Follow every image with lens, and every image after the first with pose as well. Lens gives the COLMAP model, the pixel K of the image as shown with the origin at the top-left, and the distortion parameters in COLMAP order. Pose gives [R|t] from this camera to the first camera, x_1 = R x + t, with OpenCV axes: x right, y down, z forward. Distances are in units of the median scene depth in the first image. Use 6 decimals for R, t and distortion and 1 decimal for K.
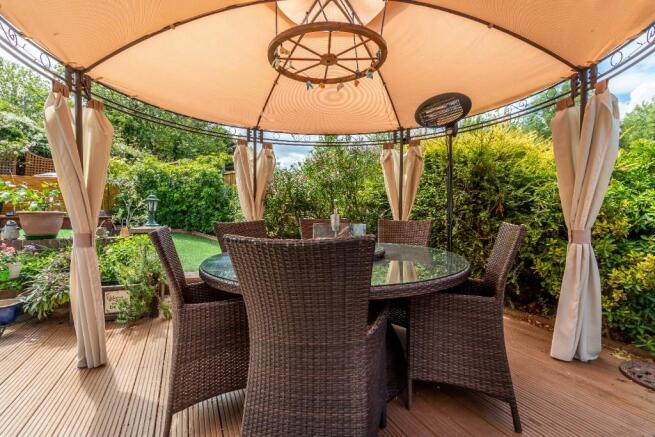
lens RADIAL K [[299.1, 0, 328.3], [0, 299.1, 216.8], [0, 0, 1]] dist [-0.003676, -0.002949]
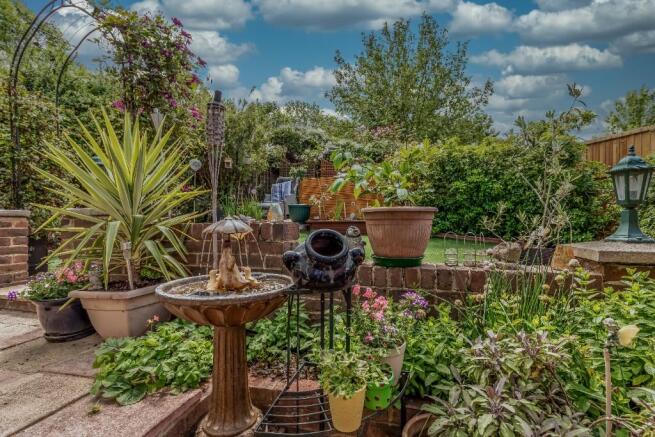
lens RADIAL K [[299.1, 0, 327.2], [0, 299.1, 219.2], [0, 0, 1]] dist [-0.003676, -0.002949]
pose [[0.742060, -0.007572, -0.670291, -0.345540], [0.004707, 0.999970, -0.006086, 0.000821], [0.670317, 0.001361, 0.742074, 0.269057]]
